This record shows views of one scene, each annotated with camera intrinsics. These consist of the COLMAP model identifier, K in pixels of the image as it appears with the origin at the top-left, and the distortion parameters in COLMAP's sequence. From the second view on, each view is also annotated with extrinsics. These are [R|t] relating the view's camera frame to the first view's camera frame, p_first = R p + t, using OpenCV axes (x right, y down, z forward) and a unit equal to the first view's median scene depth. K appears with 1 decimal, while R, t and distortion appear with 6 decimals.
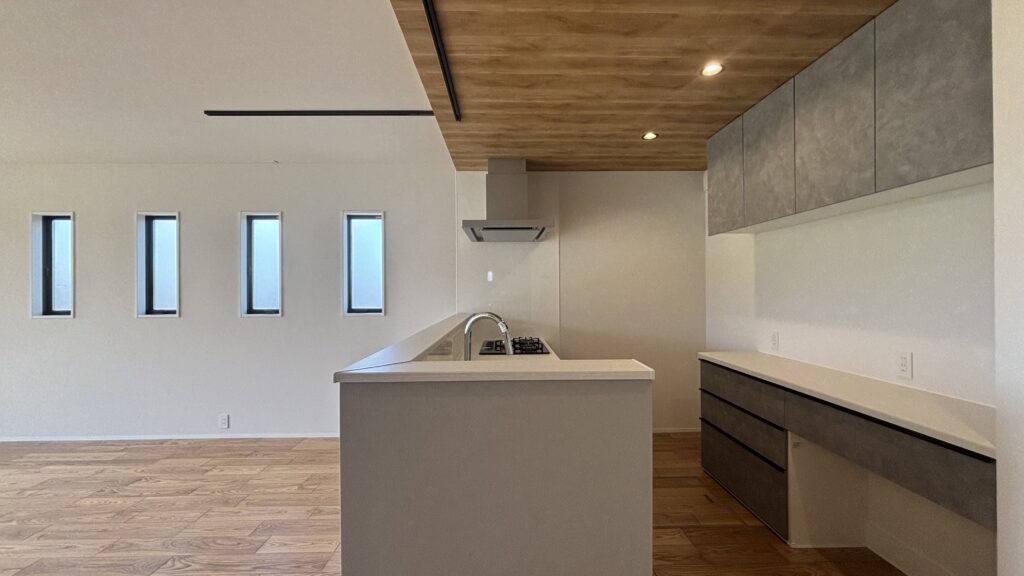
lens RADIAL K [[409.6, 0, 509.3], [0, 409.6, 289.2], [0, 0, 1]] dist [0.003153, -0.001990]
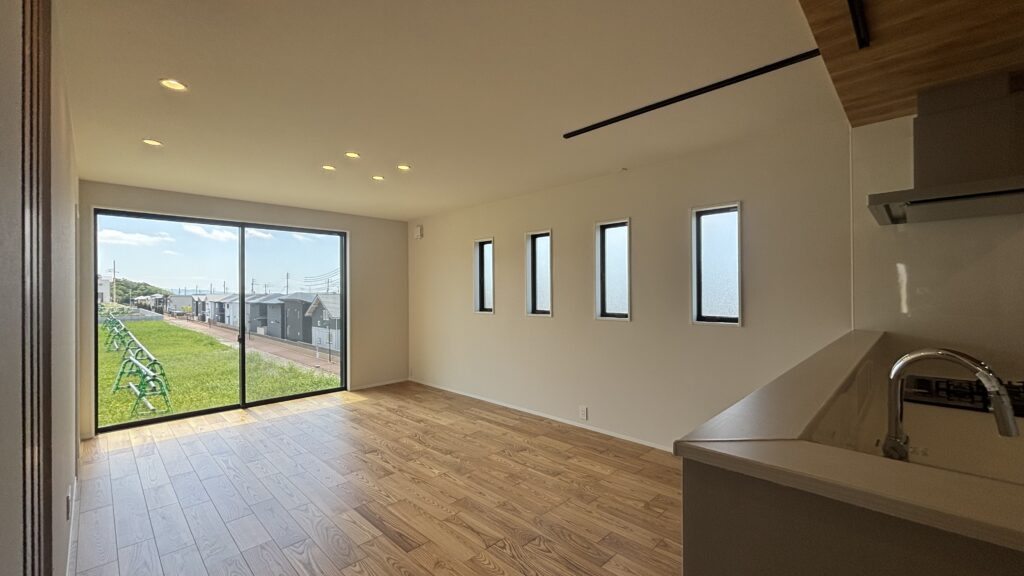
lens RADIAL K [[409.6, 0, 511.8], [0, 409.6, 291.8], [0, 0, 1]] dist [0.003153, -0.001990]
pose [[0.695792, 0.000942, -0.718243, -0.041167], [0.007507, 0.999935, 0.008583, -0.021396], [0.718204, -0.011364, 0.695740, 0.110324]]
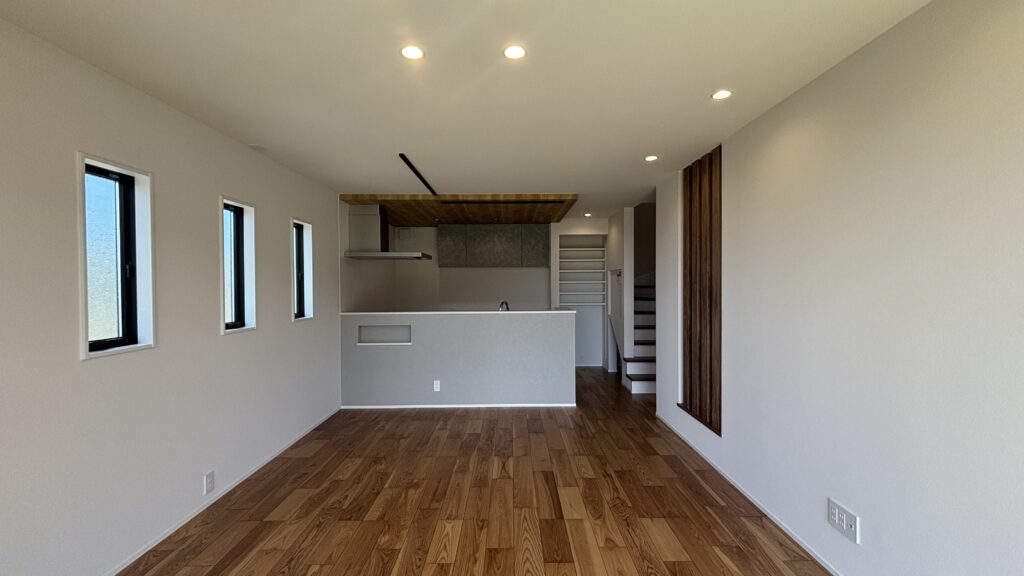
lens RADIAL K [[409.6, 0, 512.1], [0, 409.6, 288.4], [0, 0, 1]] dist [0.003153, -0.001990]
pose [[0.022790, -0.005866, 0.999723, -1.707370], [0.002521, 0.999980, 0.005810, -0.026913], [-0.999737, 0.002388, 0.022804, 0.548092]]
